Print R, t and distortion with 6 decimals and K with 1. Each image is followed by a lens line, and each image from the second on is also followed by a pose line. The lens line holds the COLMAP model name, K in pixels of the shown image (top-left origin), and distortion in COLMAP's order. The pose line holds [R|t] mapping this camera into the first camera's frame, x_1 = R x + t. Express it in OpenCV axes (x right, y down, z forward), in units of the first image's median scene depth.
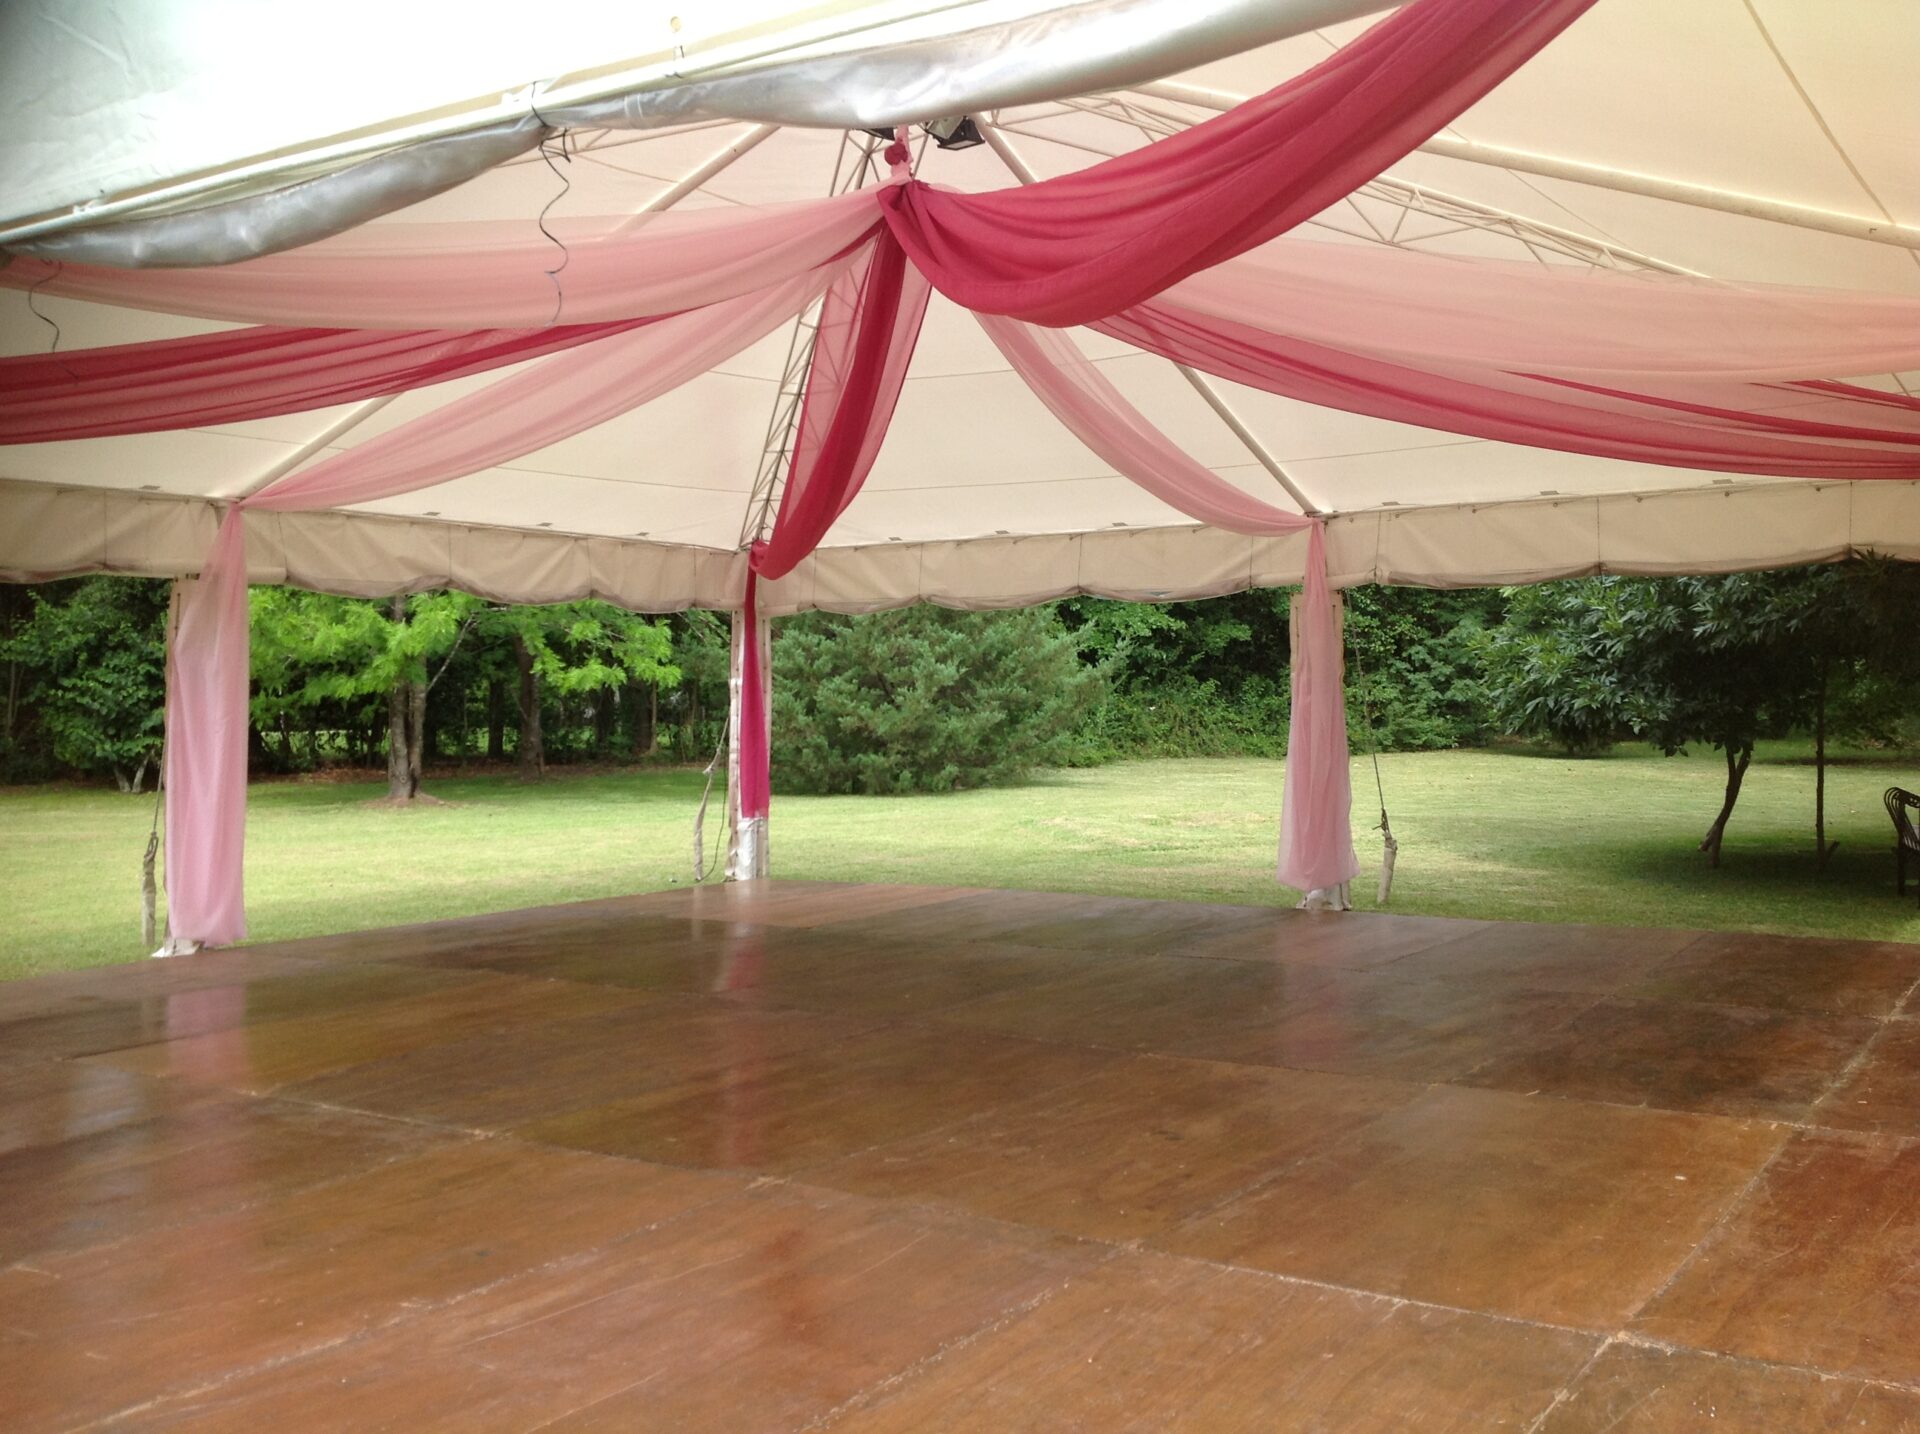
lens RADIAL K [[1962.1, 0, 960.0], [0, 1962.1, 717.0], [0, 0, 1]] dist [0.222279, -0.563154]
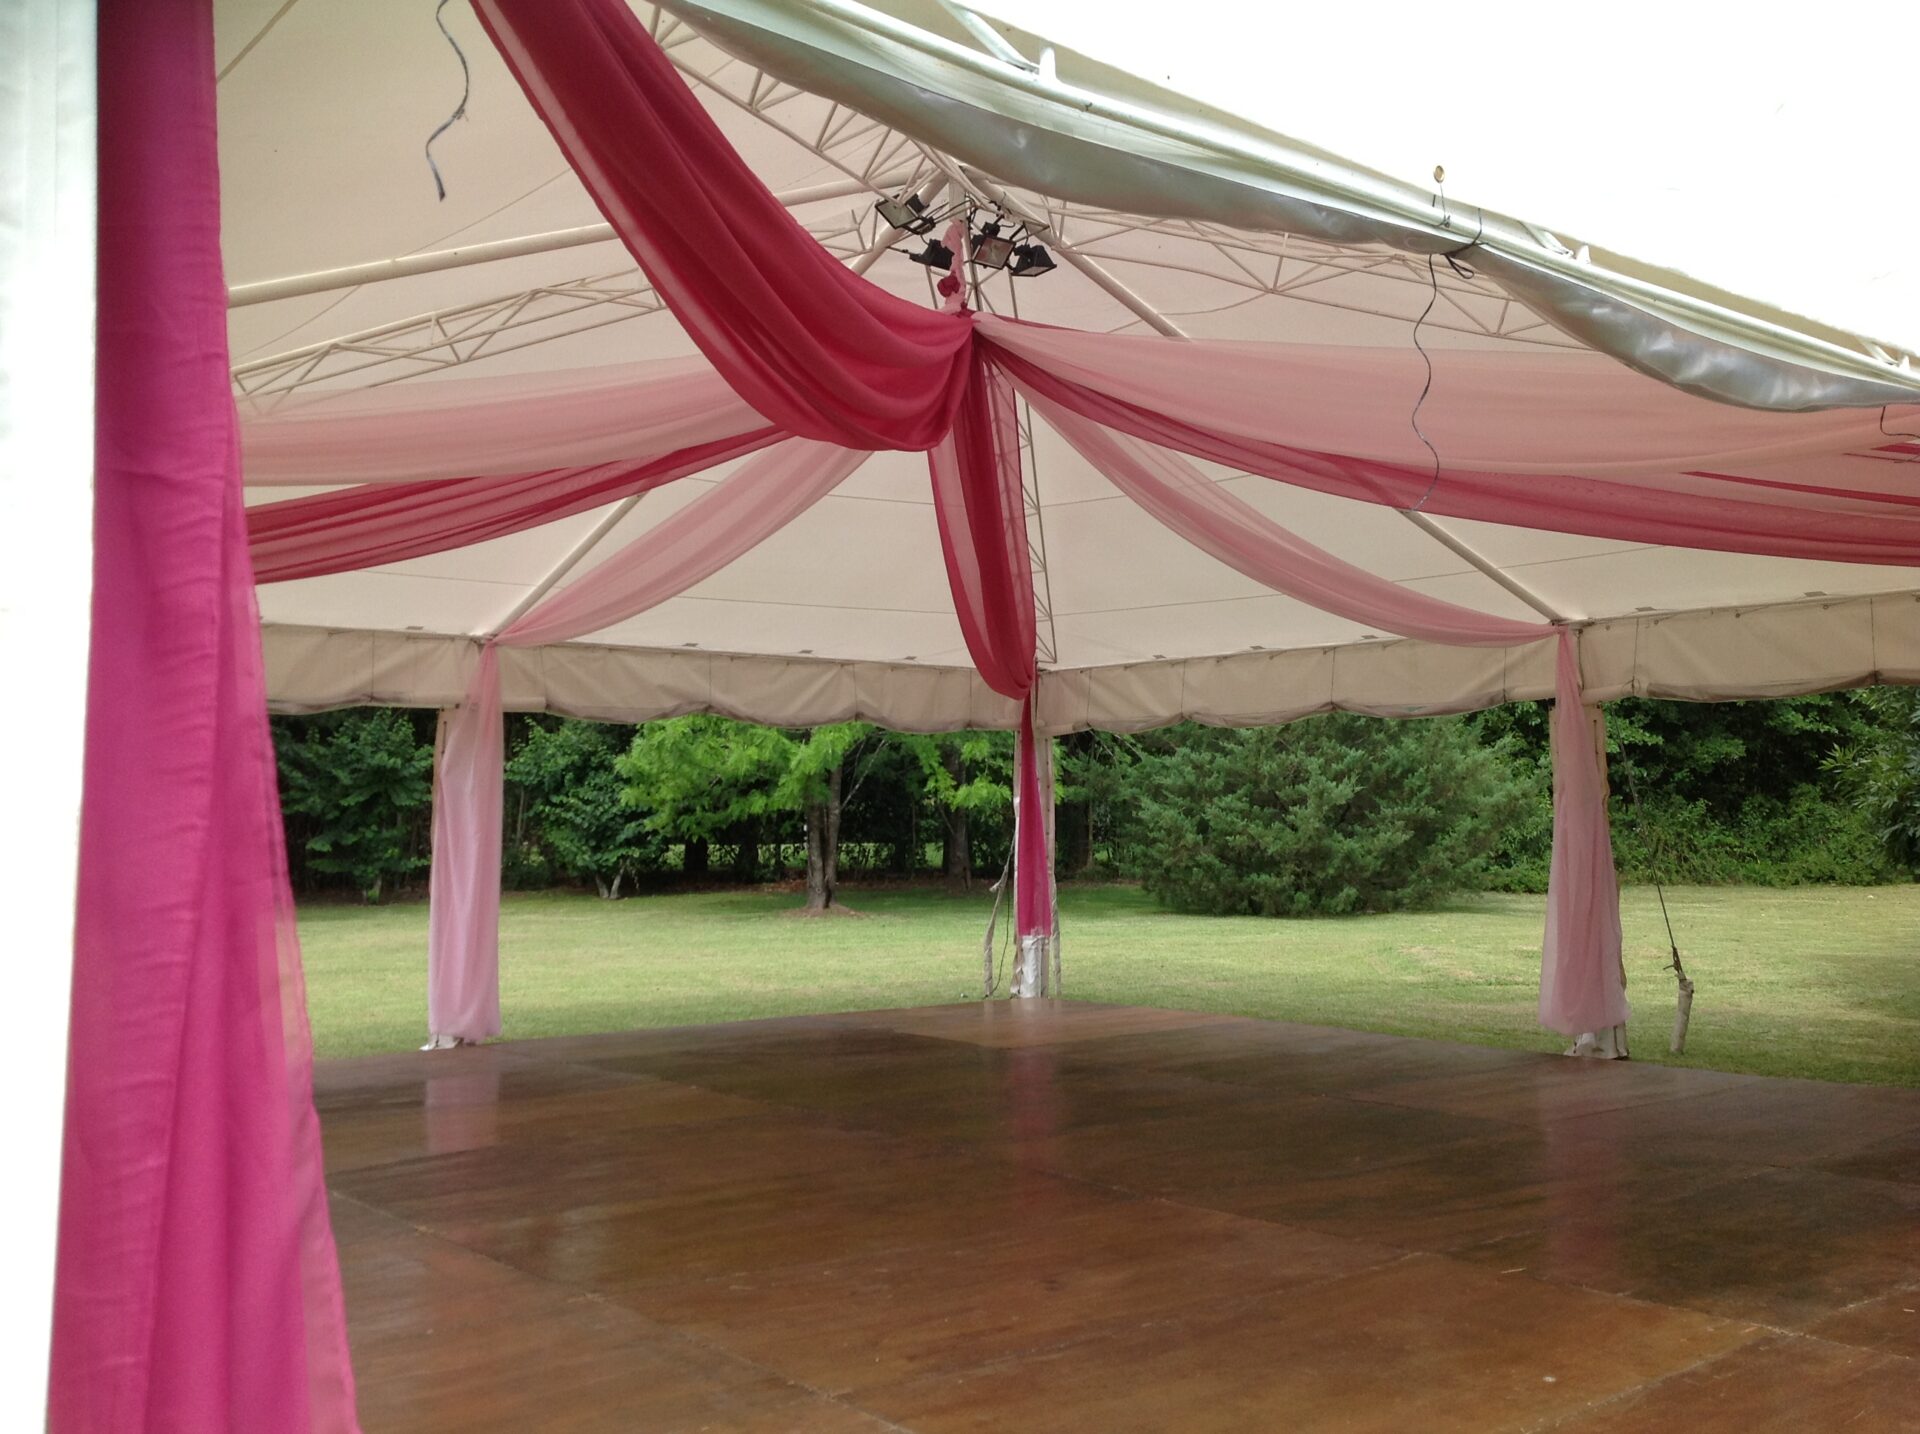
lens RADIAL K [[1962.1, 0, 960.0], [0, 1962.1, 717.0], [0, 0, 1]] dist [0.222279, -0.563154]
pose [[0.949023, -0.010191, -0.315042, 0.127268], [-0.008272, 0.998328, -0.057212, -0.001830], [0.315098, 0.056901, 0.947352, 0.021424]]
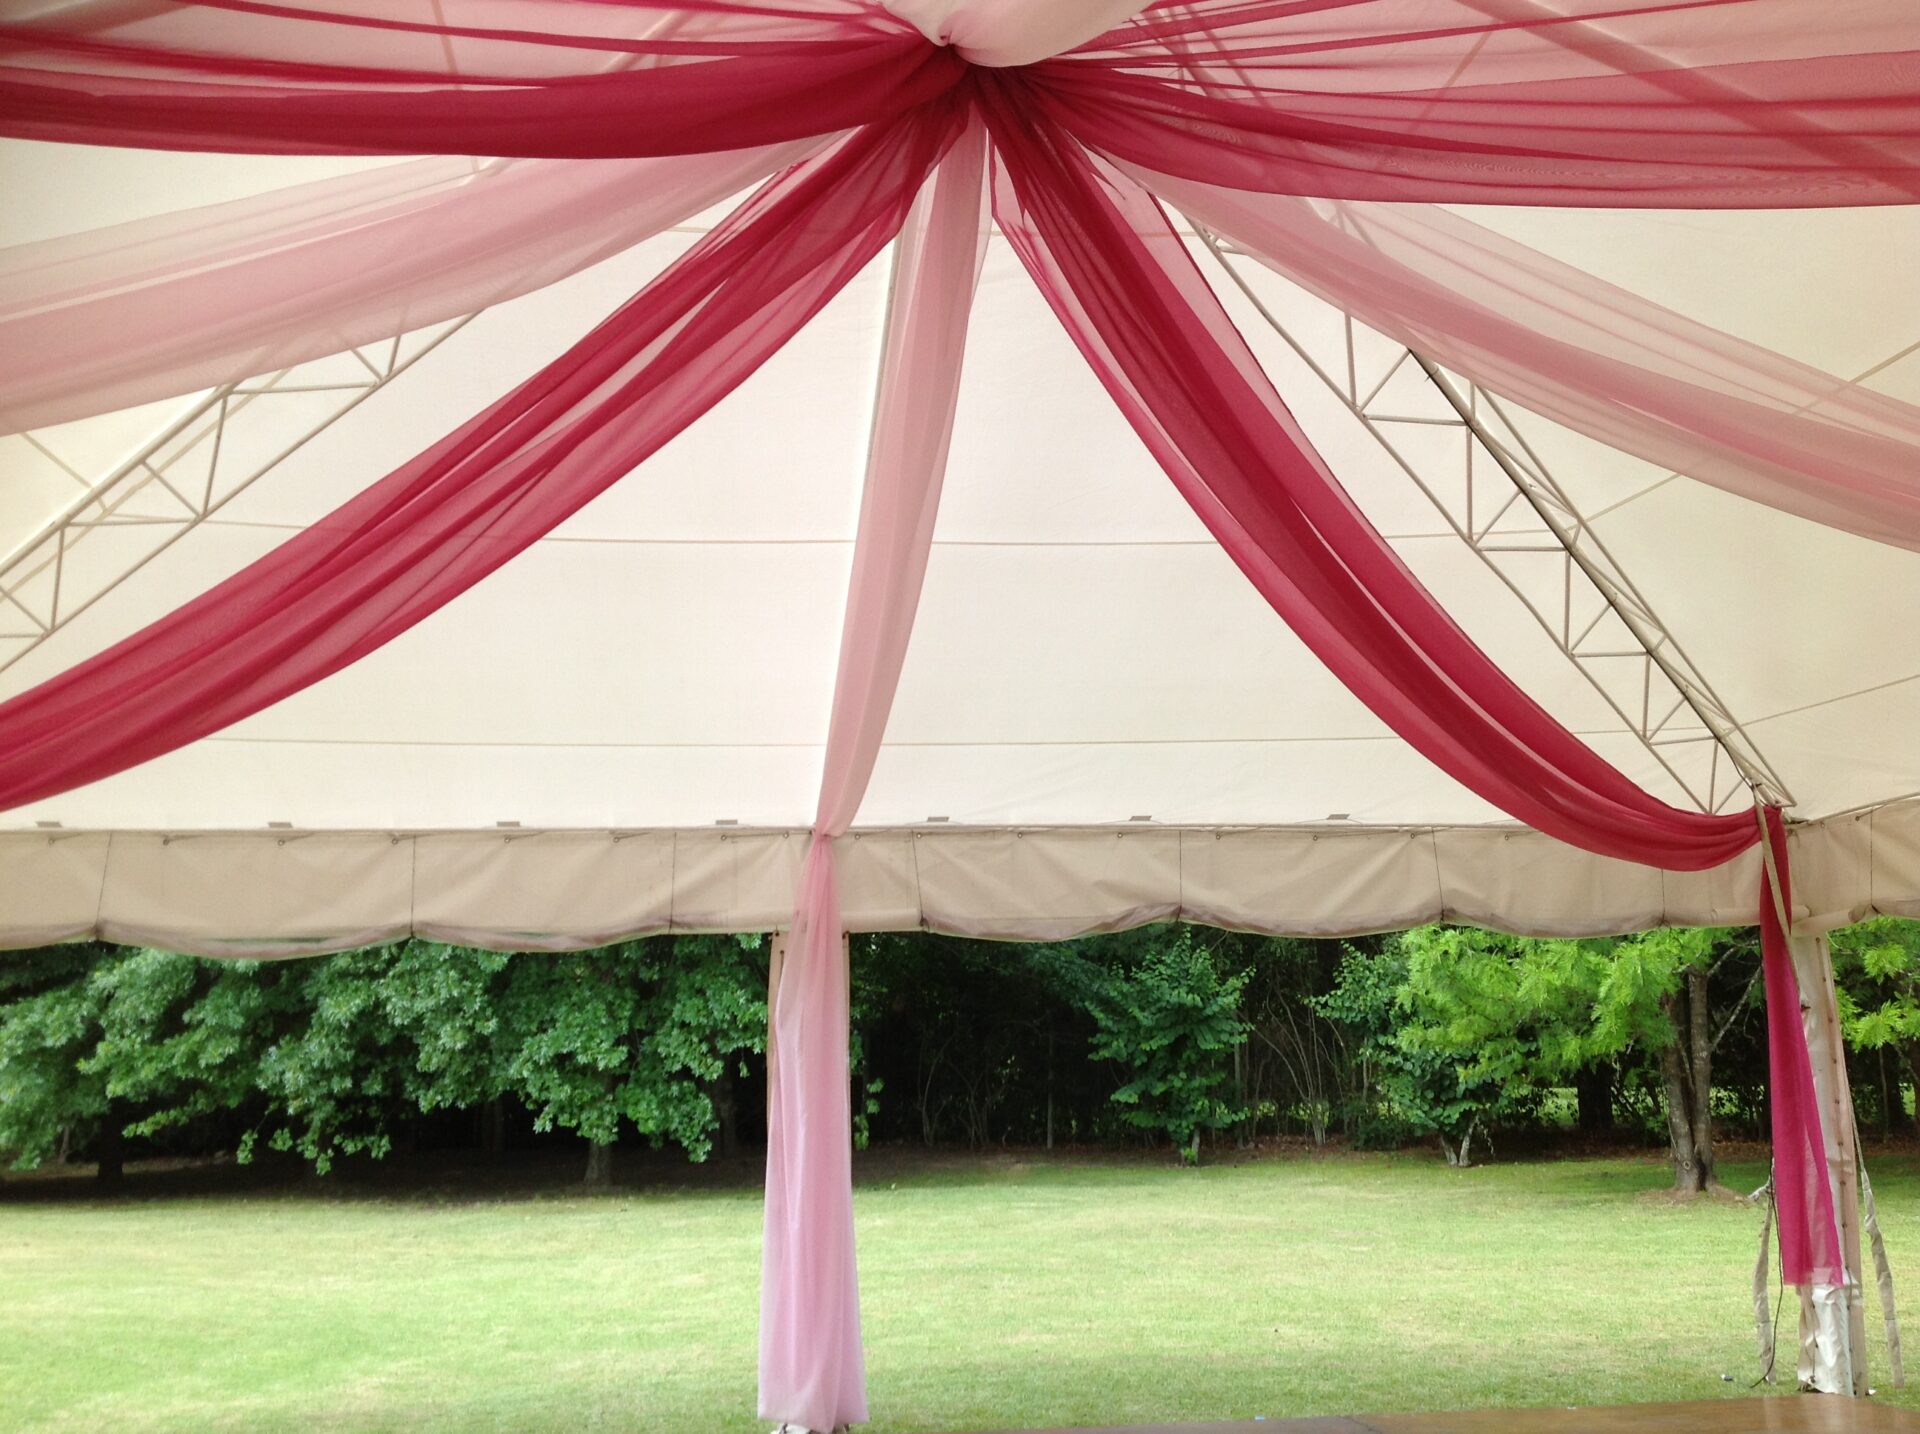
lens RADIAL K [[1861.4, 0, 971.3], [0, 1861.4, 689.1], [0, 0, 1]] dist [0.122636, -0.291453]
pose [[0.626149, -0.154009, -0.764342, 0.134276], [0.005670, 0.981172, -0.193054, -0.010716], [0.779683, 0.116547, 0.615233, 0.320798]]
